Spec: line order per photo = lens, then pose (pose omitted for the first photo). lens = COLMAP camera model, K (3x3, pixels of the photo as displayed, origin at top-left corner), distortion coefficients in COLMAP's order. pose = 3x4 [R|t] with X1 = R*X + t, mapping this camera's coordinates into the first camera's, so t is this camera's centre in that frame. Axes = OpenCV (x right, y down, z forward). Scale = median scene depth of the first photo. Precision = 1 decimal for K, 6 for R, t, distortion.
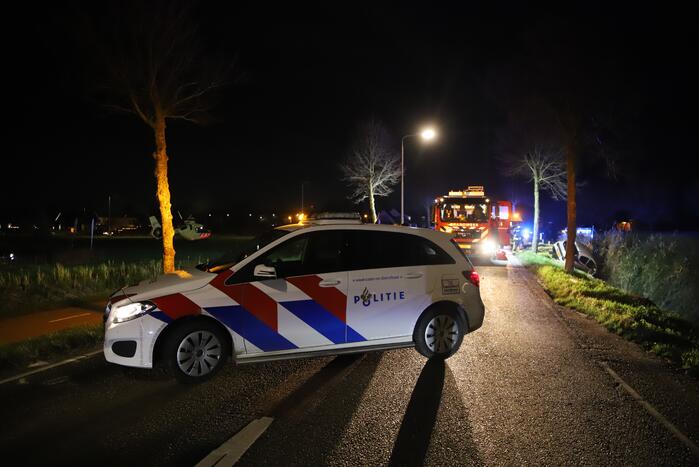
lens RADIAL K [[495.0, 0, 349.5], [0, 495.0, 233.5], [0, 0, 1]] dist [-0.189158, 0.210358]
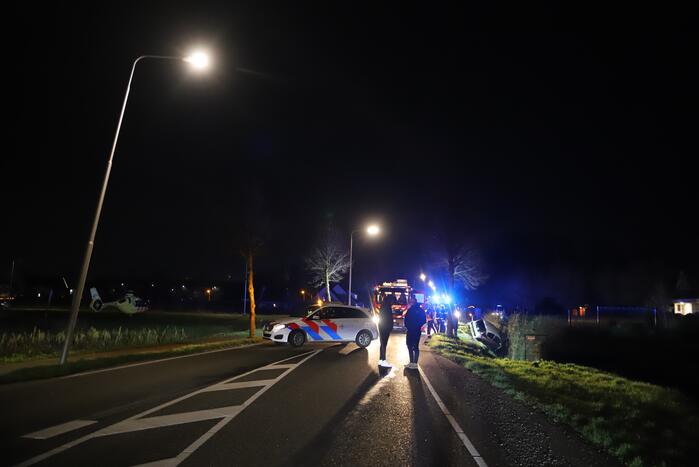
lens RADIAL K [[662.0, 0, 351.6], [0, 662.0, 242.5], [0, 0, 1]] dist [-0.012644, -0.002511]
pose [[0.992946, 0.037626, 0.112441, -0.093898], [-0.025285, 0.993695, -0.109232, 0.010417], [-0.115842, 0.105619, 0.987636, -0.766707]]
